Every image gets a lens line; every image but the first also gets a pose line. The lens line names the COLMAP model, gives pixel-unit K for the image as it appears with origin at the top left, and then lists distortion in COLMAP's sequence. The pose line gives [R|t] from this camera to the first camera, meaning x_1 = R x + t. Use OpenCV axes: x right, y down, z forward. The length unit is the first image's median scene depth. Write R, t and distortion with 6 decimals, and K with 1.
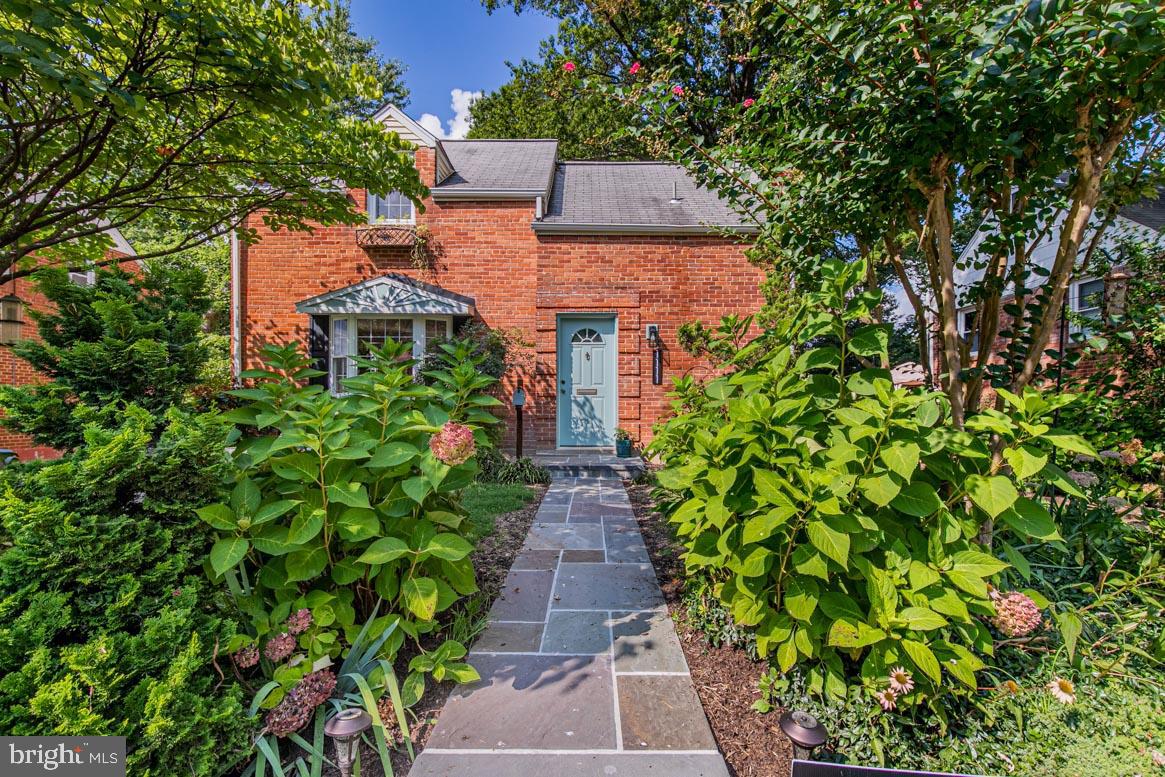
lens RADIAL K [[543.4, 0, 580.7], [0, 543.4, 401.1], [0, 0, 1]] dist [0.008585, -0.001264]
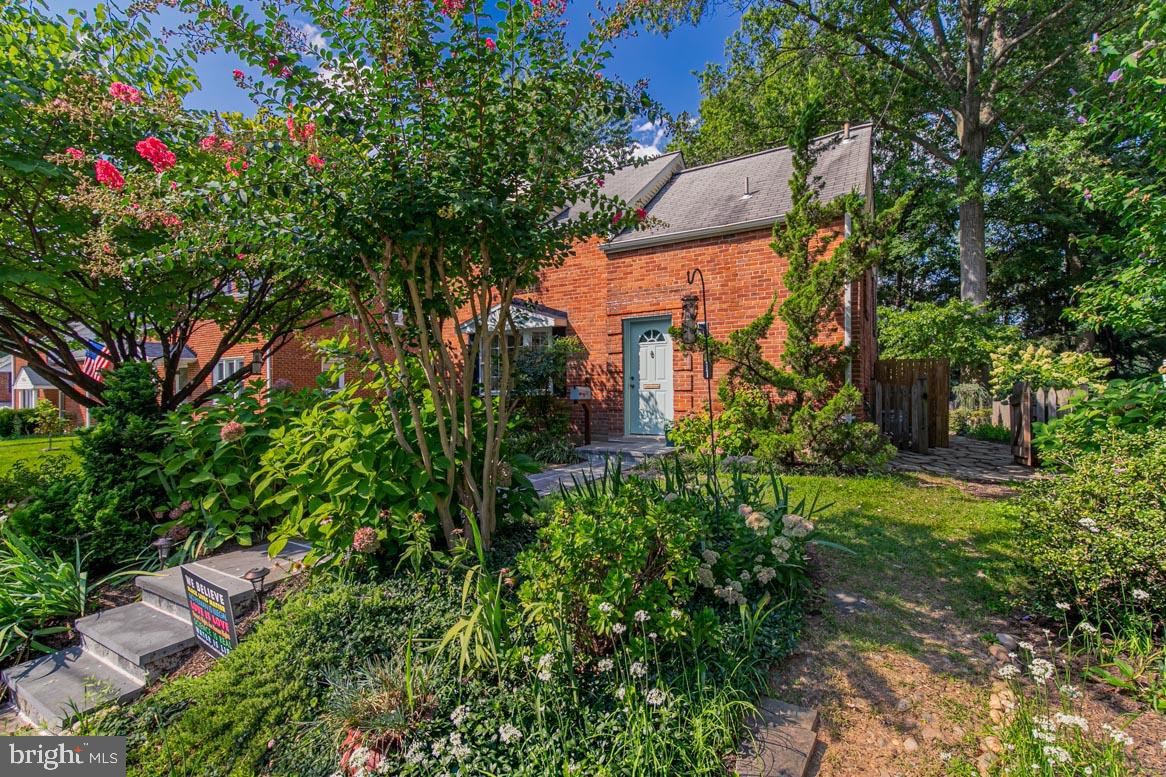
lens RADIAL K [[543.9, 0, 582.7], [0, 543.9, 386.3], [0, 0, 1]] dist [0.008585, -0.001264]
pose [[0.854433, -0.017061, -0.519282, 0.479051], [0.013913, 0.999854, -0.009958, -0.008796], [0.519376, 0.001284, 0.854545, -0.027598]]
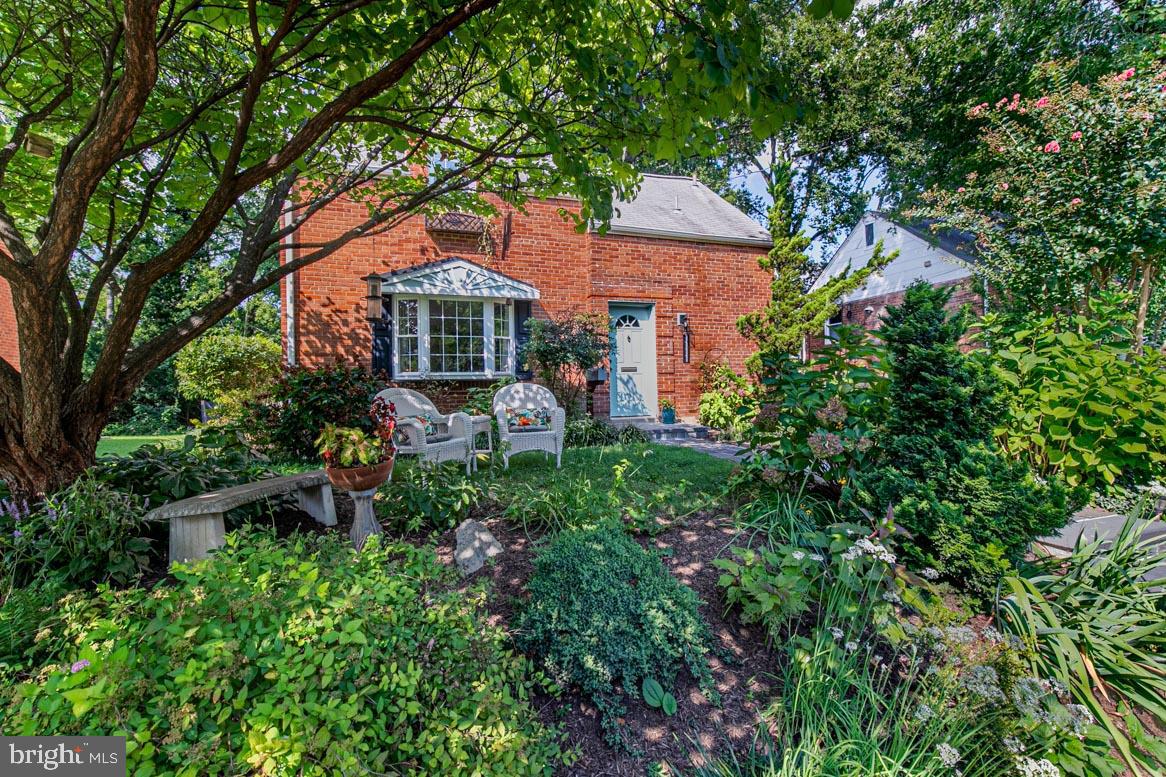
lens RADIAL K [[543.9, 0, 583.6], [0, 543.9, 381.0], [0, 0, 1]] dist [0.008585, -0.001264]
pose [[0.939868, -0.012703, 0.341303, -0.486131], [0.015341, 0.999870, -0.005033, 0.011725], [-0.341195, 0.009966, 0.939940, -0.060326]]
